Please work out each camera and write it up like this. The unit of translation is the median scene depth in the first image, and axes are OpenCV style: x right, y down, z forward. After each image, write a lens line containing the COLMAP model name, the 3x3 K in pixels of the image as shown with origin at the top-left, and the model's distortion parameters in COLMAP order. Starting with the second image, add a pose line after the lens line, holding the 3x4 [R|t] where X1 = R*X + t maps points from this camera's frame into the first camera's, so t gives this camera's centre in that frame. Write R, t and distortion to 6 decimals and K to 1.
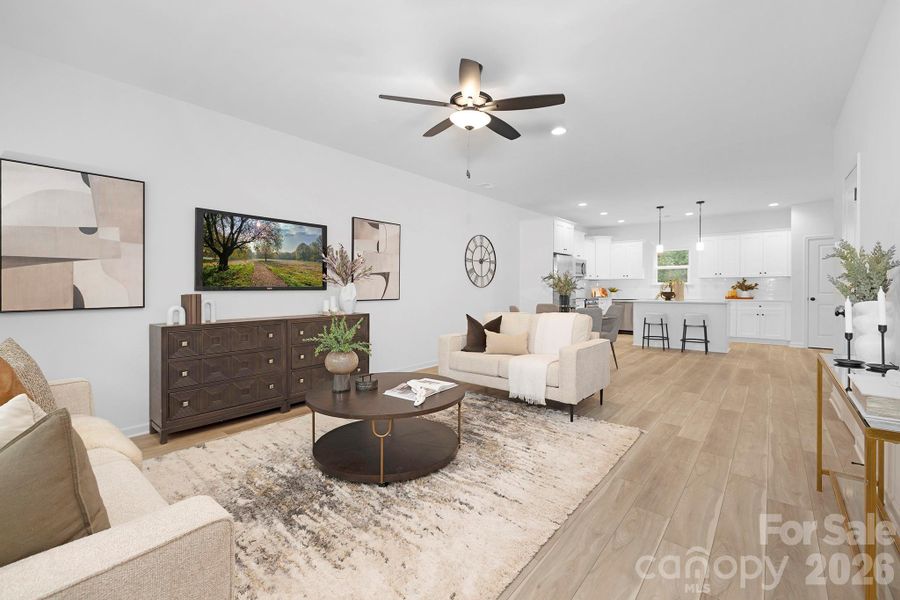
lens RADIAL K [[395.0, 0, 450.0], [0, 395.0, 300.0], [0, 0, 1]] dist [0.000761, -0.000091]
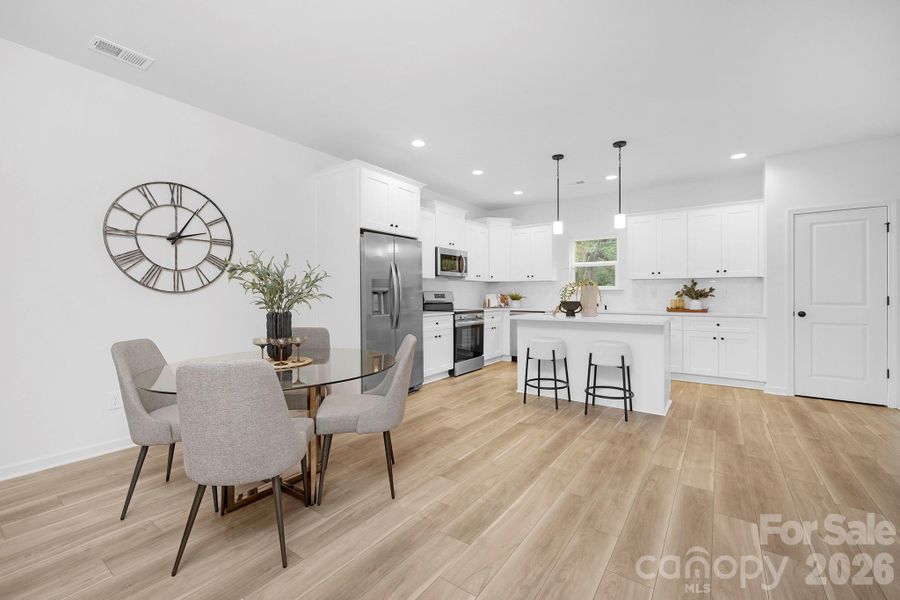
lens RADIAL K [[393.4, 0, 450.0], [0, 393.4, 300.0], [0, 0, 1]] dist [-0.019948, -0.000005]
pose [[0.996006, 0.001157, 0.089274, 0.322038], [-0.000075, 0.999927, -0.012122, -0.015707], [-0.089282, 0.012067, 0.995933, 0.443768]]
